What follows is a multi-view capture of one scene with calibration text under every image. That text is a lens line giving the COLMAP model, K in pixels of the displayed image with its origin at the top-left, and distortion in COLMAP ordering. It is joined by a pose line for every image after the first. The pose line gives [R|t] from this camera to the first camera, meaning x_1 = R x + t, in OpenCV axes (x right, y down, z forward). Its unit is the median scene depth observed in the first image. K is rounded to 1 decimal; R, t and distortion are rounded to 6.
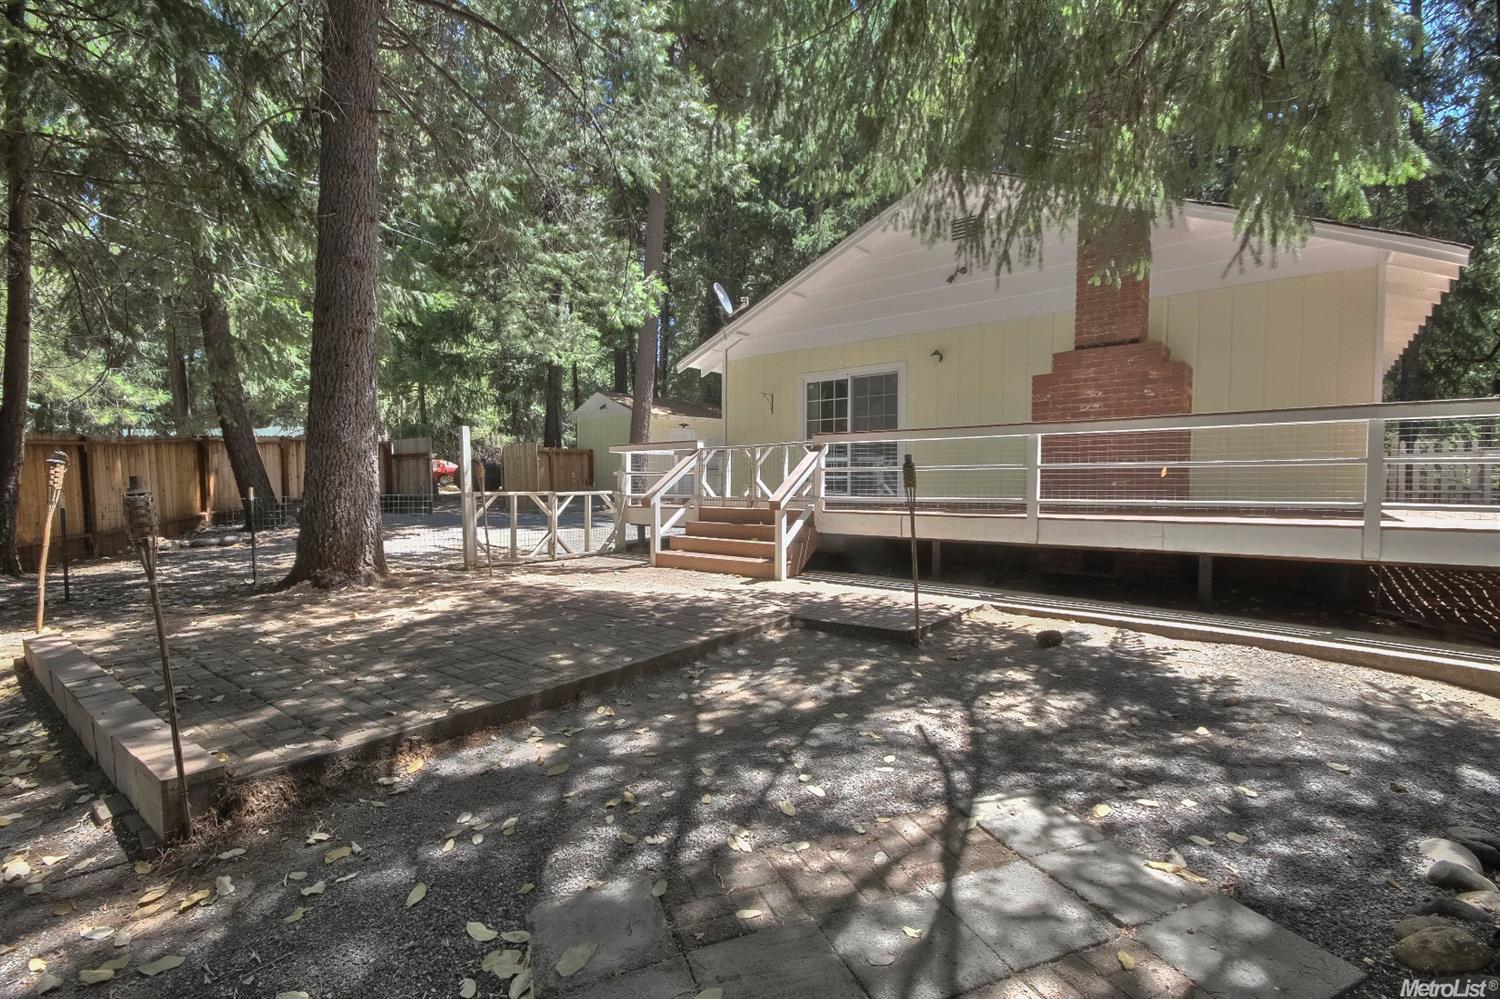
lens RADIAL K [[691.6, 0, 742.6], [0, 691.6, 515.8], [0, 0, 1]] dist [0.002610, -0.006811]
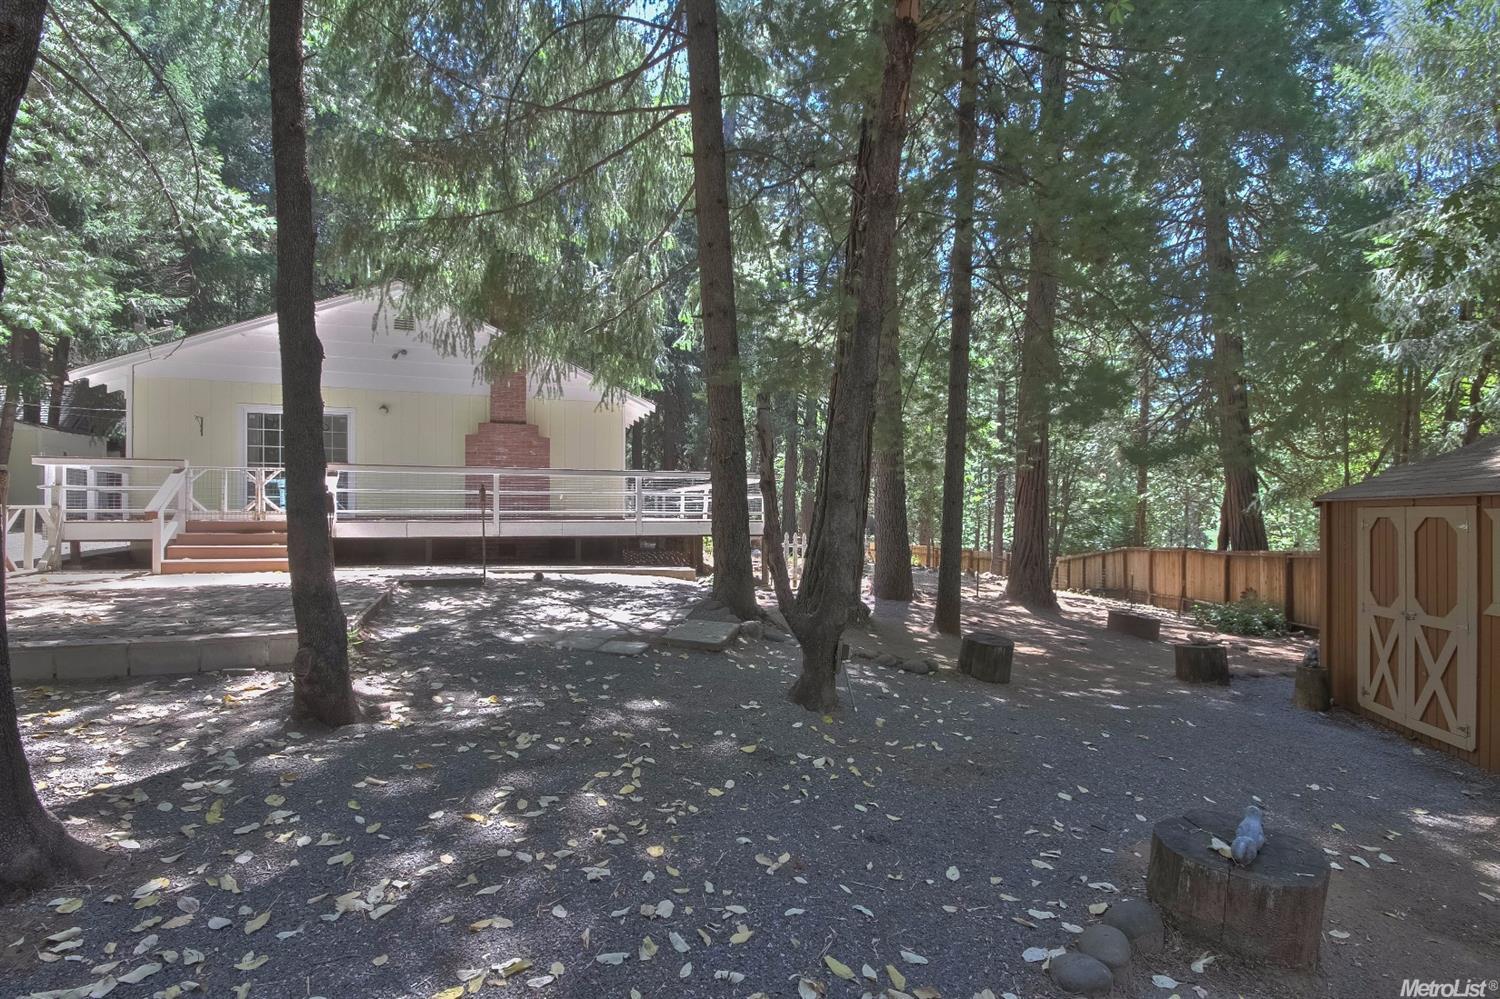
lens RADIAL K [[691.6, 0, 742.6], [0, 691.6, 515.8], [0, 0, 1]] dist [0.002610, -0.006811]
pose [[0.518887, 0.000214, 0.854843, -0.575770], [0.034096, 0.999199, -0.020946, 0.036306], [-0.854163, 0.040016, 0.518464, -0.339531]]
